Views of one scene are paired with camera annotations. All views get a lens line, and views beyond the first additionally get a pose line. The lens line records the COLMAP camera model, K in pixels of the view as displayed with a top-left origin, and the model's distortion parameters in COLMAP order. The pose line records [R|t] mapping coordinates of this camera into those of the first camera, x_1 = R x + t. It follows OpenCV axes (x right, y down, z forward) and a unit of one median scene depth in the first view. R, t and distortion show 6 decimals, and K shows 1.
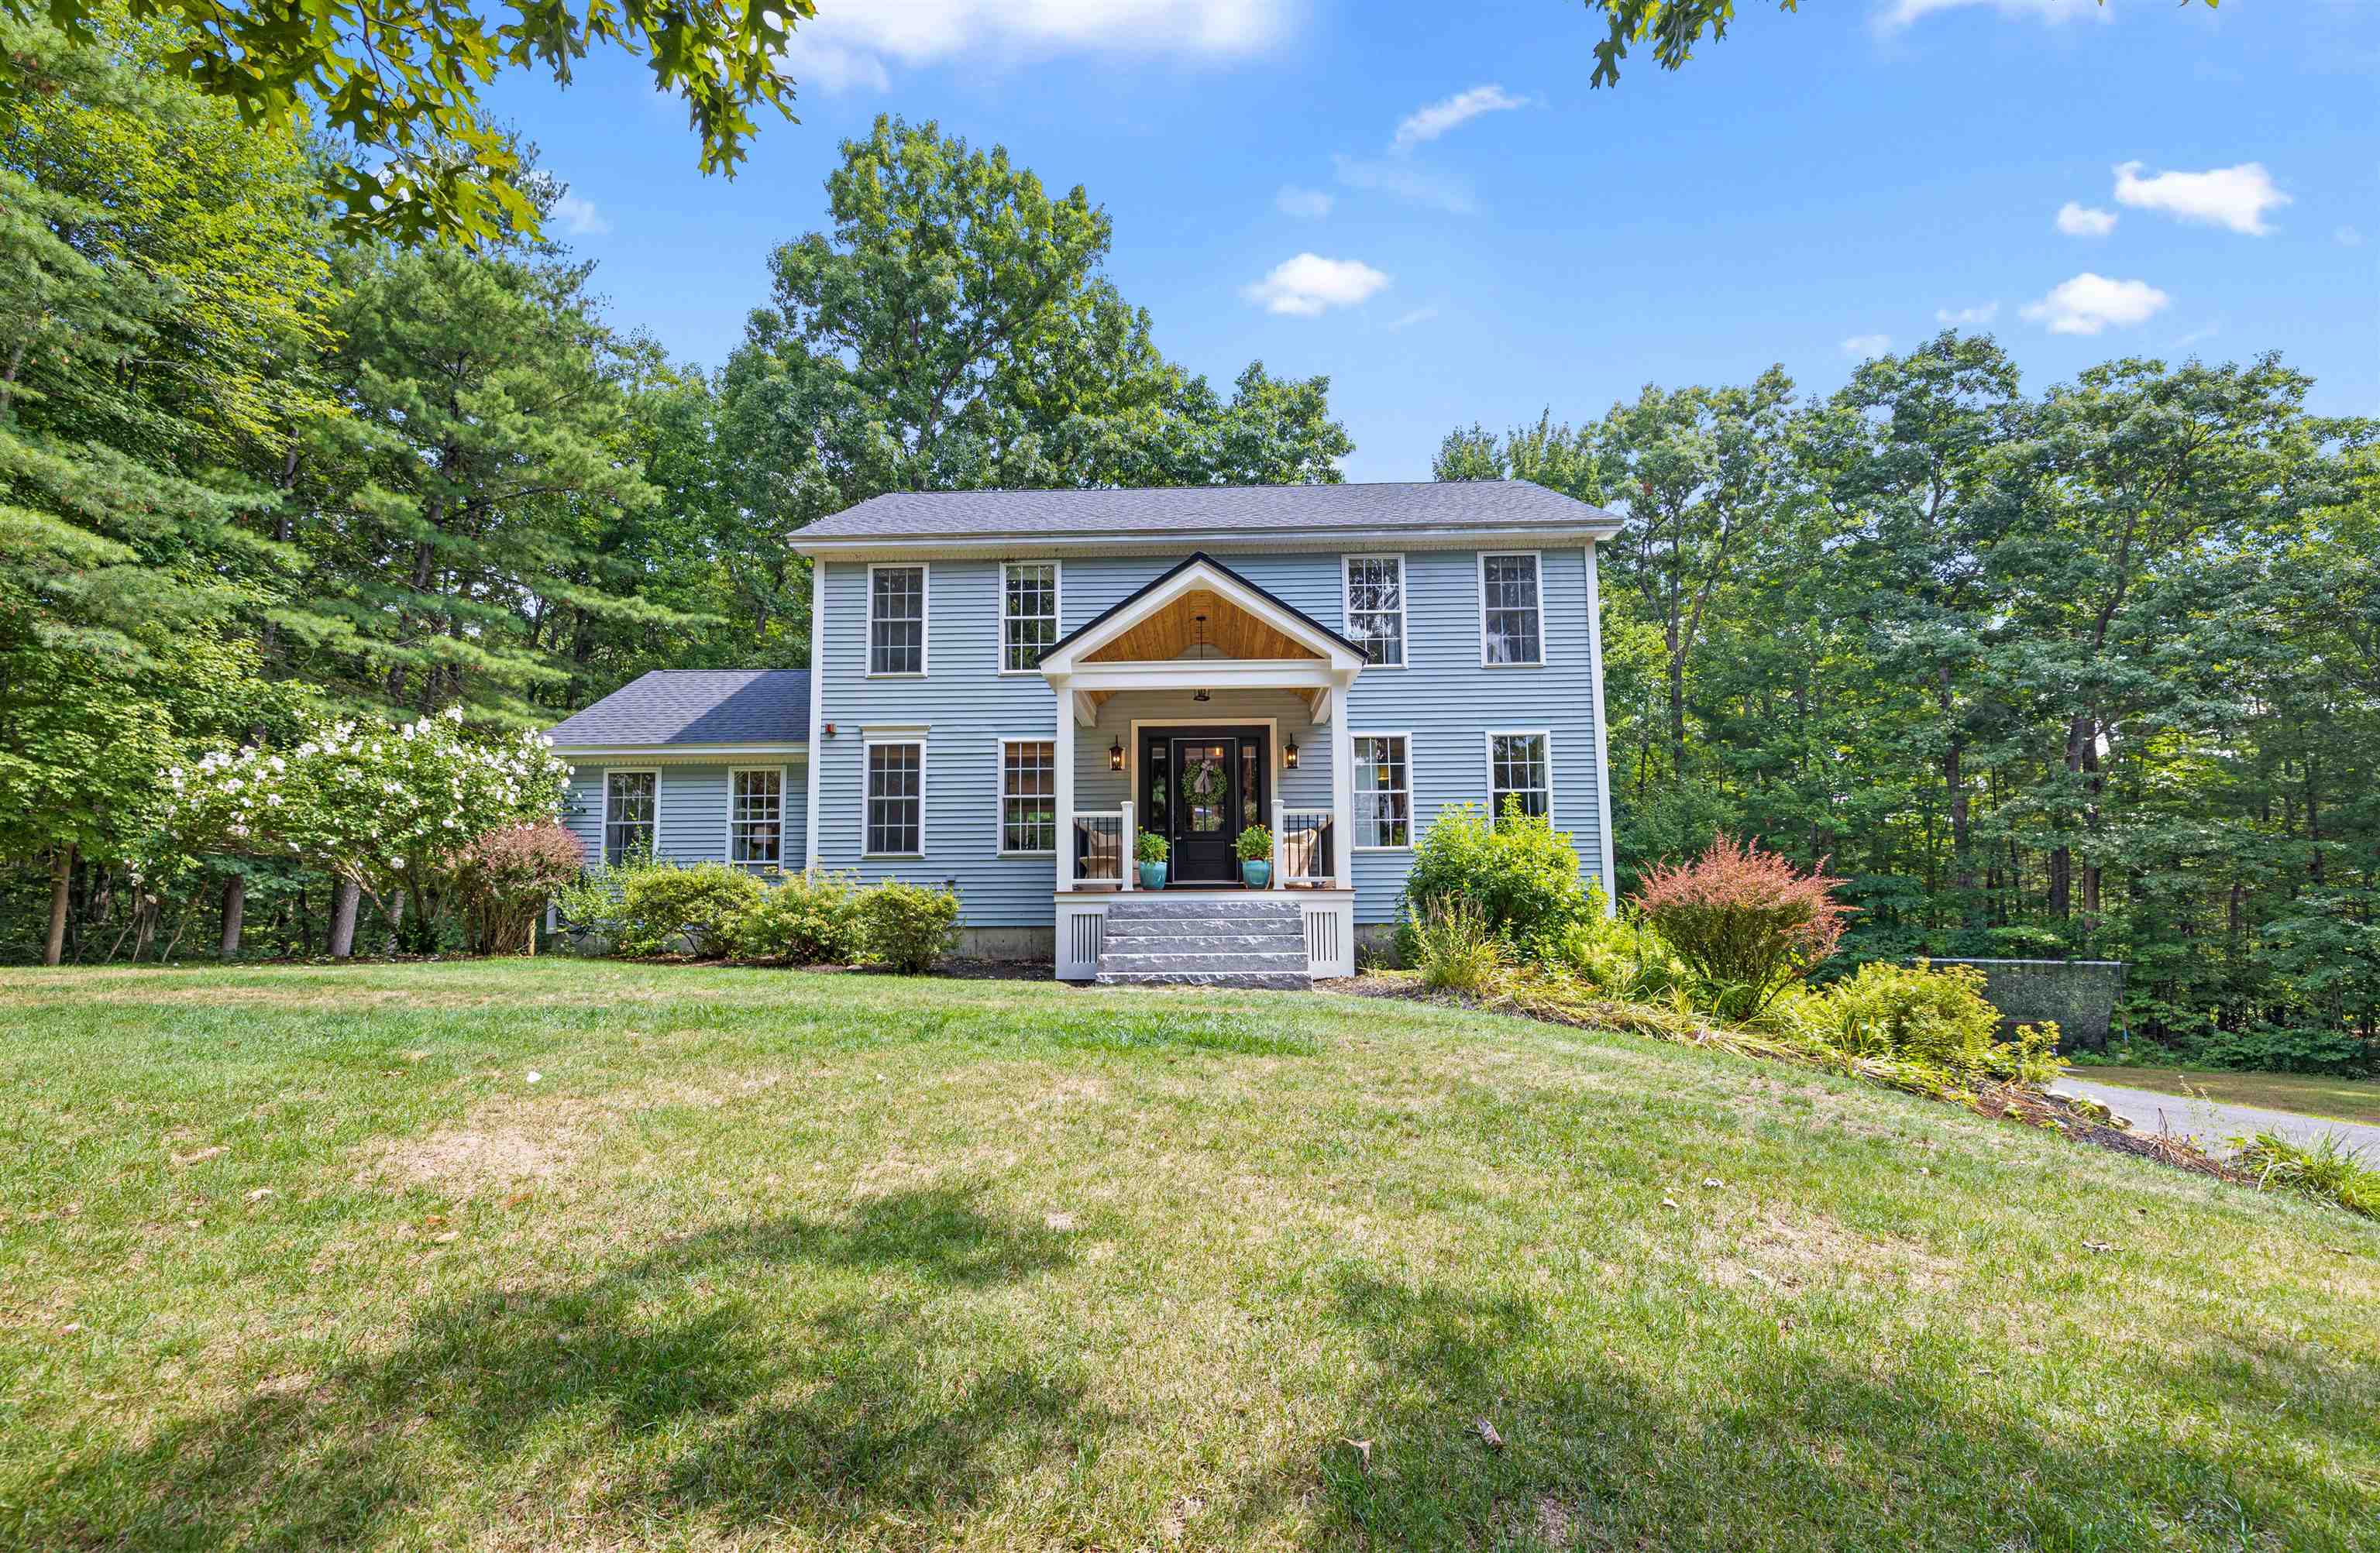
lens RADIAL K [[1151.1, 0, 1190.0], [0, 1151.1, 776.5], [0, 0, 1]] dist [0.000198, 0.000000]
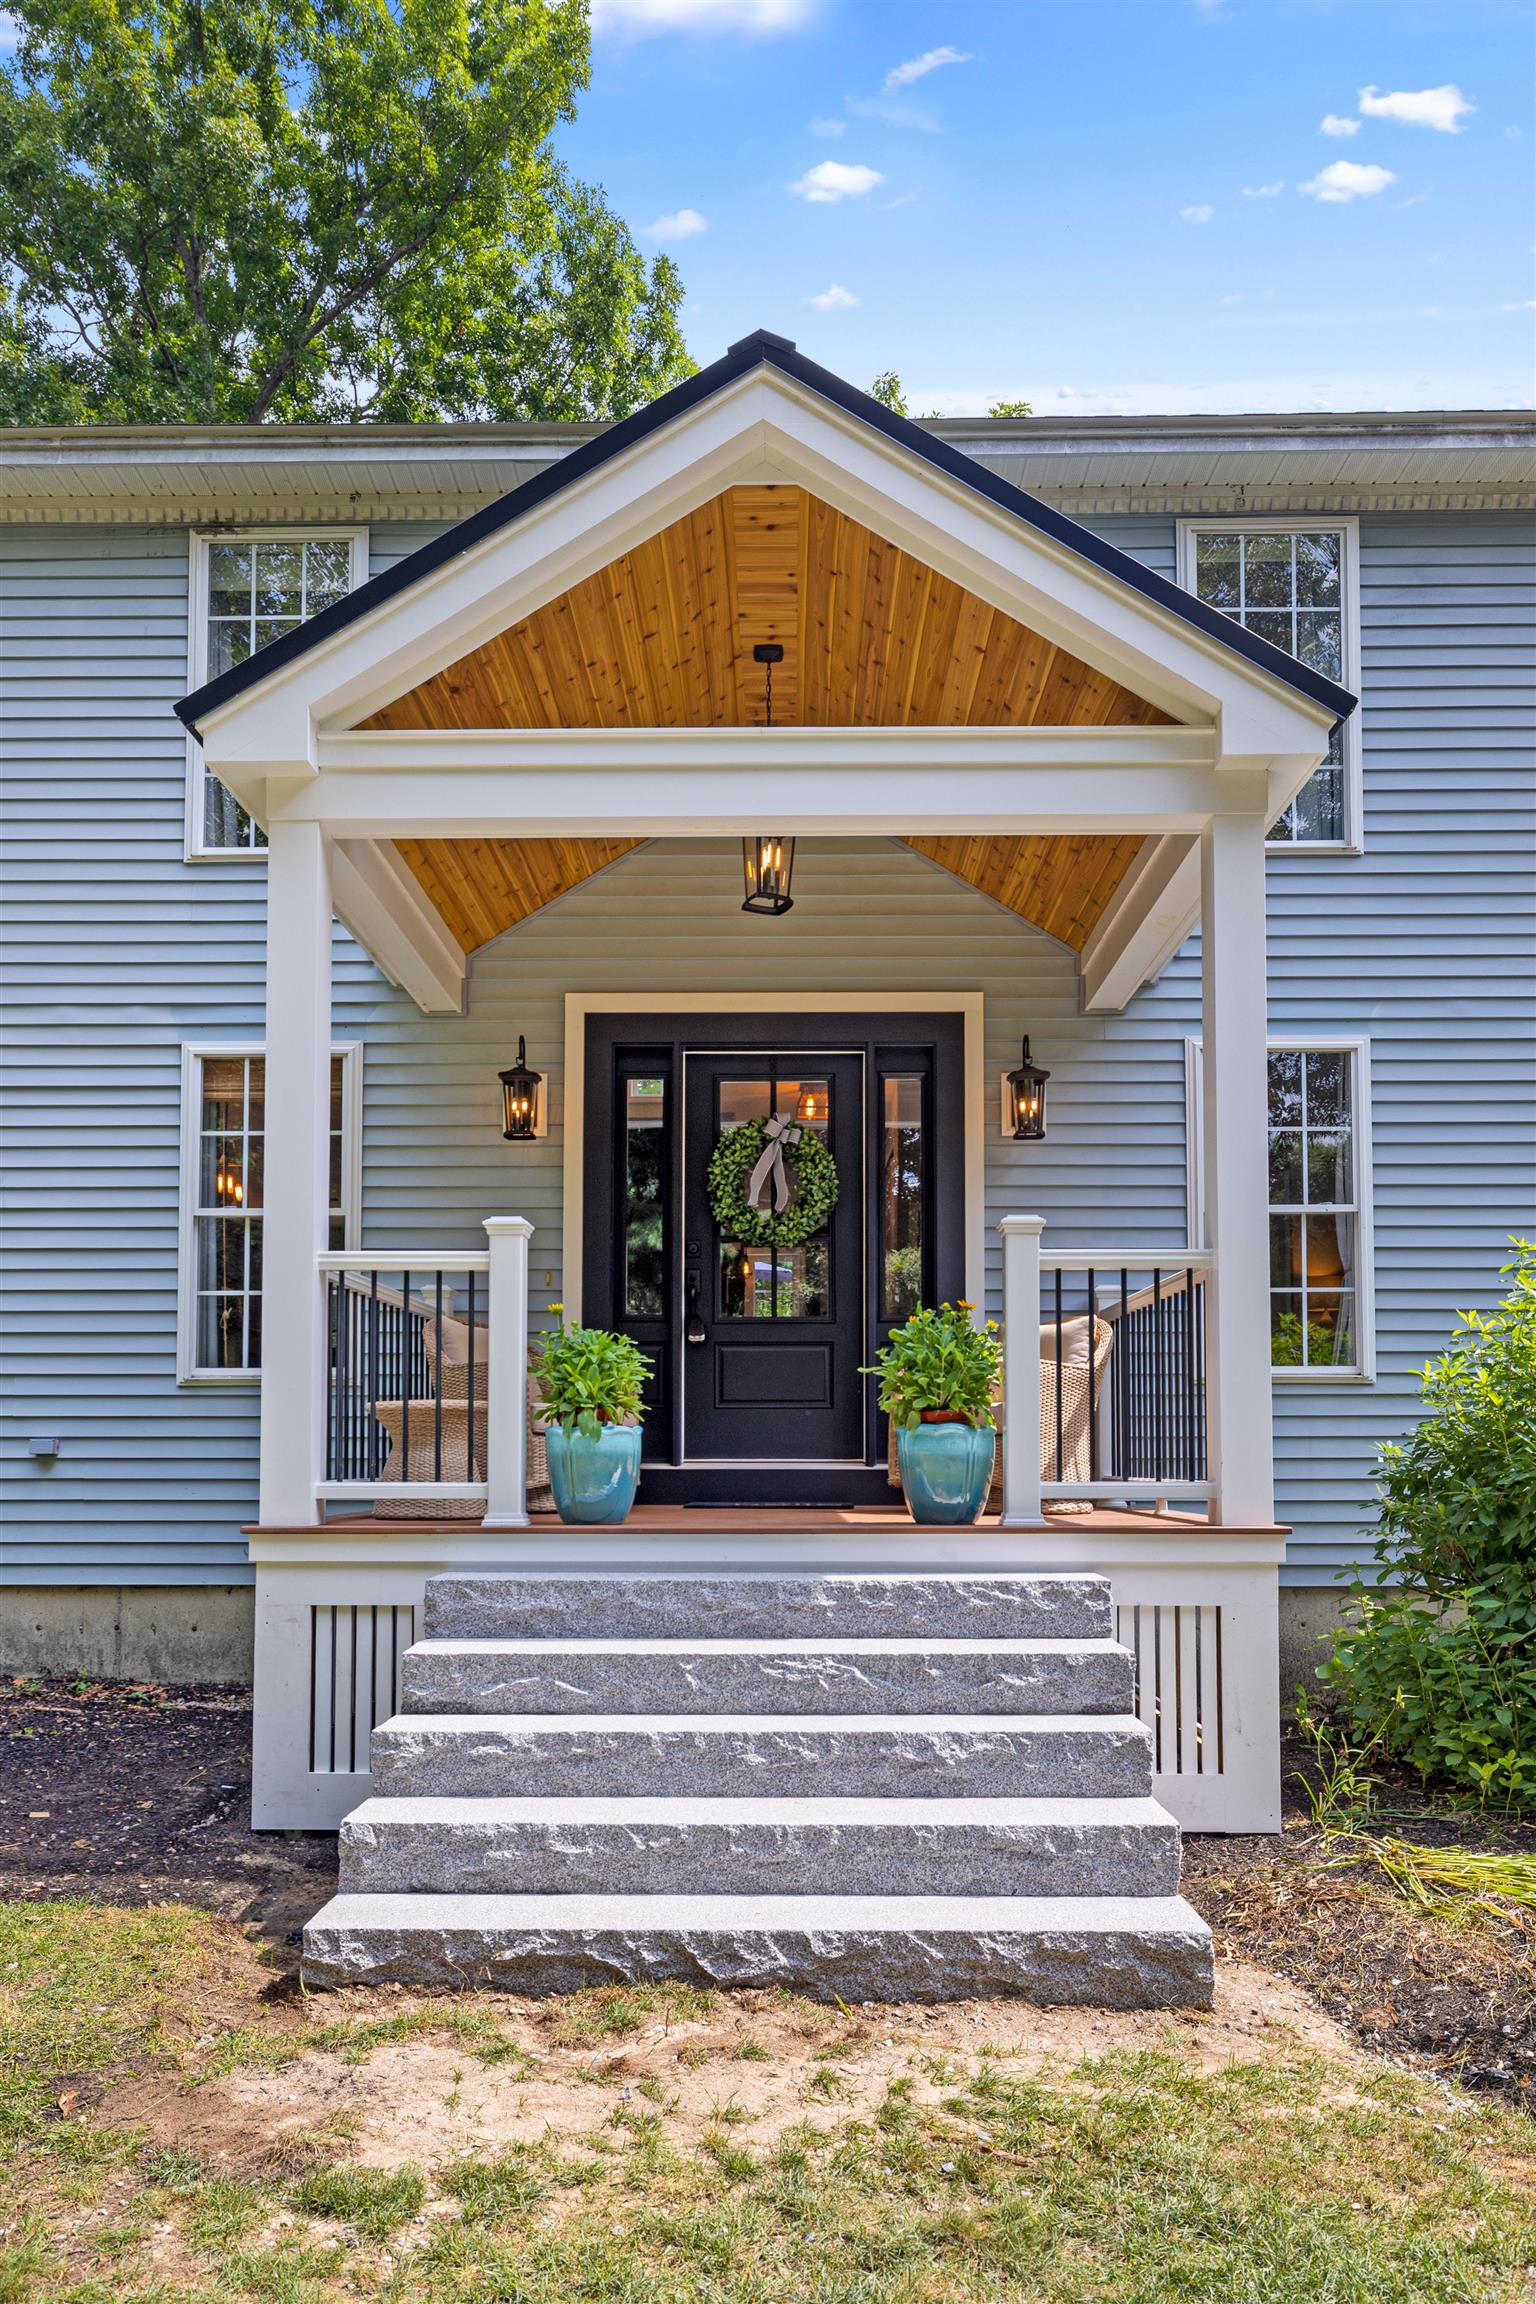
lens RADIAL K [[1495.7, 0, 768.0], [0, 1495.7, 1152.0], [0, 0, 1]] dist [-0.003163, -0.000690]
pose [[0.999944, 0.010492, 0.001552, 0.010080], [-0.010377, 0.998047, -0.061601, 0.025791], [-0.002195, 0.061581, 0.998100, 0.559945]]
